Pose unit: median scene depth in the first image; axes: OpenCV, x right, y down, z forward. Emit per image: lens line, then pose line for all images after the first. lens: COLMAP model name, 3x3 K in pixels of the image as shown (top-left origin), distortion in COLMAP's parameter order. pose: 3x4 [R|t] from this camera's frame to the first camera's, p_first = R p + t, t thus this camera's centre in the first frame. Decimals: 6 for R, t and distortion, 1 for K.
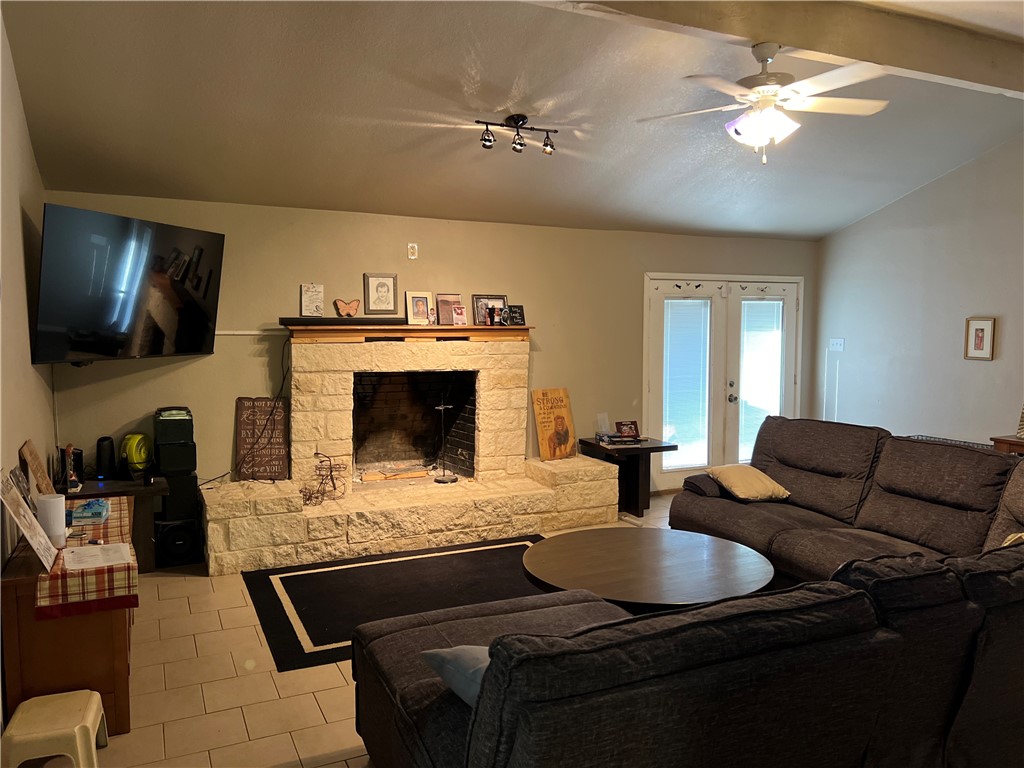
lens RADIAL K [[755.8, 0, 512.0], [0, 755.8, 384.0], [0, 0, 1]] dist [0.059245, -0.074147]
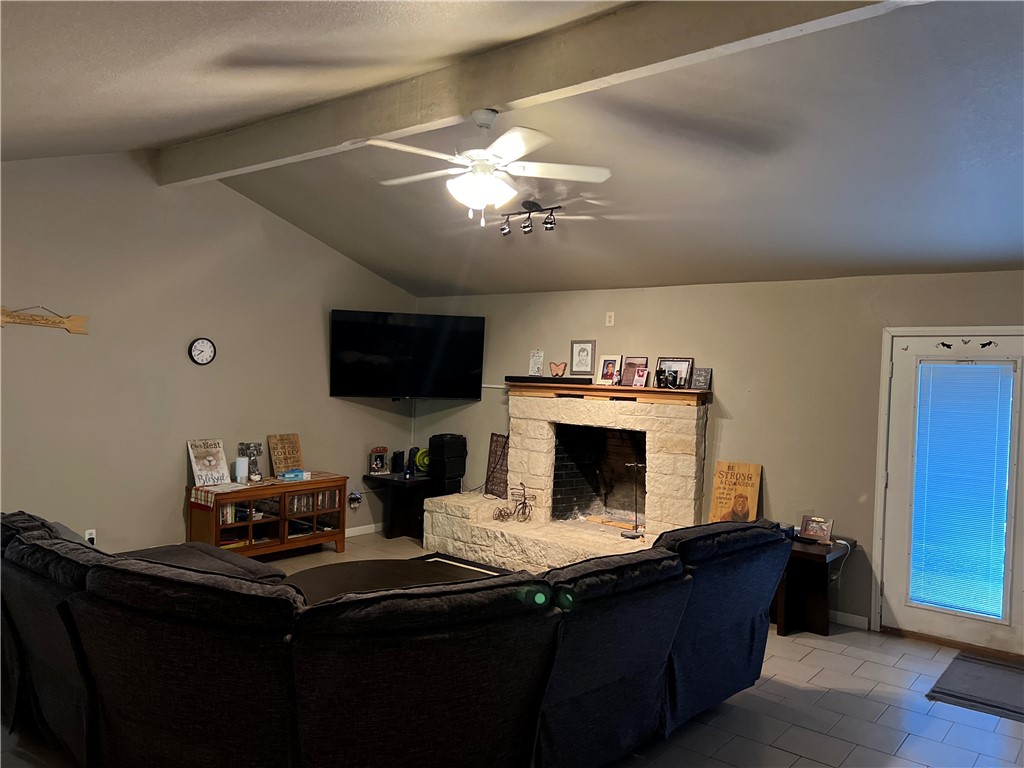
lens RADIAL K [[755.8, 0, 512.0], [0, 755.8, 384.0], [0, 0, 1]] dist [0.059245, -0.074147]
pose [[0.426643, 0.026142, -0.904042, 0.802564], [-0.107625, 0.993947, -0.022050, -0.040053], [0.897993, 0.106705, 0.426874, 0.399957]]
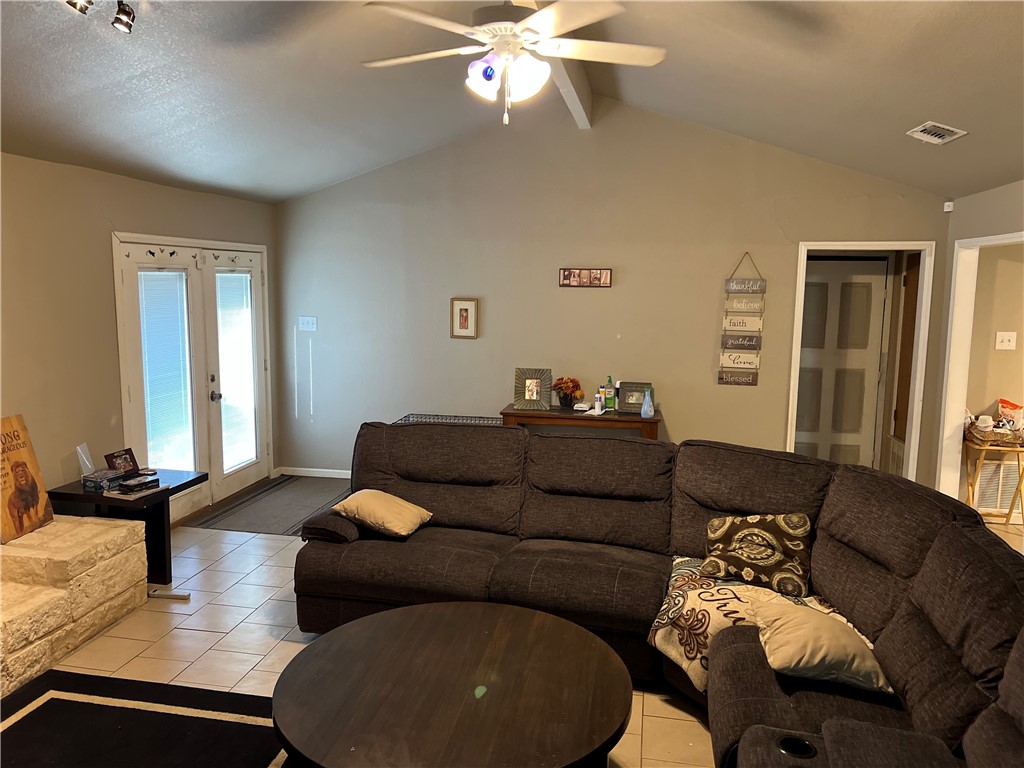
lens RADIAL K [[755.8, 0, 512.0], [0, 755.8, 384.0], [0, 0, 1]] dist [0.059245, -0.074147]
pose [[0.597953, -0.098467, 0.795460, -0.196365], [0.052322, 0.995104, 0.083849, -0.055077], [-0.799822, -0.008517, 0.600177, 0.332759]]
